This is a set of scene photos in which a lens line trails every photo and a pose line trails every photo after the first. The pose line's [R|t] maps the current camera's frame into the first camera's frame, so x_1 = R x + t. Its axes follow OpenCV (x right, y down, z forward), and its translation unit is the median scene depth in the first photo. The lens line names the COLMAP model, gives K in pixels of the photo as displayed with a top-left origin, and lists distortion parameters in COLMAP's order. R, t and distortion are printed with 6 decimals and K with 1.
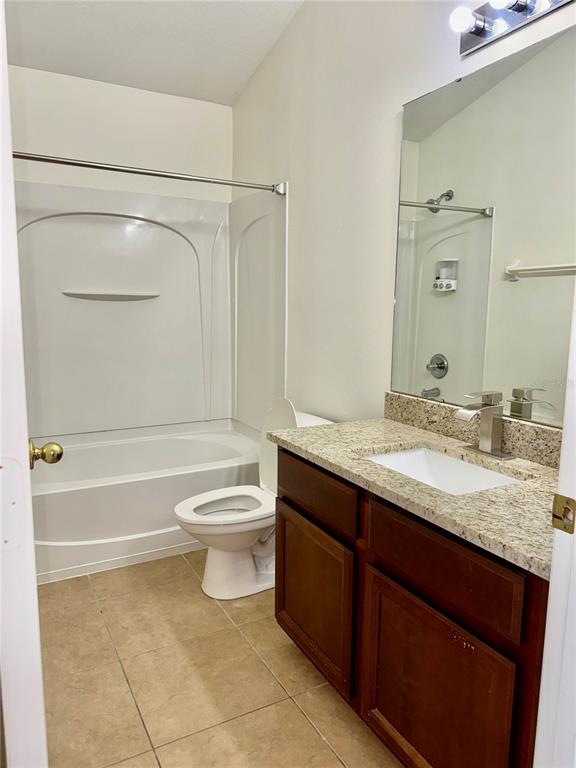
lens RADIAL K [[544.1, 0, 286.3], [0, 544.1, 383.5], [0, 0, 1]] dist [0.036779, -0.051236]
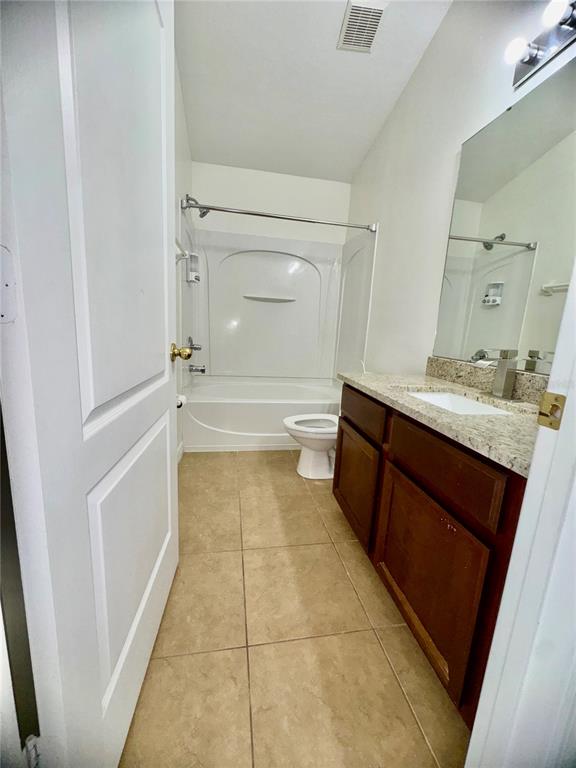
lens RADIAL K [[306.4, 0, 287.6], [0, 306.4, 384.0], [0, 0, 1]] dist [-0.003410, -0.000293]
pose [[0.948366, 0.098438, -0.301516, 0.097769], [-0.088173, 0.994972, 0.047505, 0.096229], [0.304676, -0.018467, 0.952277, 0.144820]]
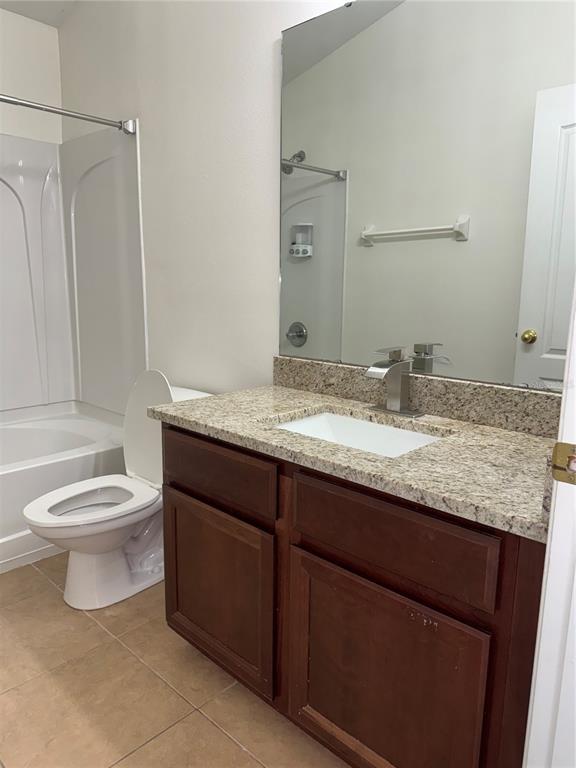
lens RADIAL K [[544.1, 0, 286.6], [0, 544.1, 386.8], [0, 0, 1]] dist [0.036779, -0.051236]
pose [[0.952387, -0.055647, 0.299770, -0.084539], [0.042069, 0.997783, 0.051564, 0.024141], [-0.301975, -0.036497, 0.952617, 0.144006]]
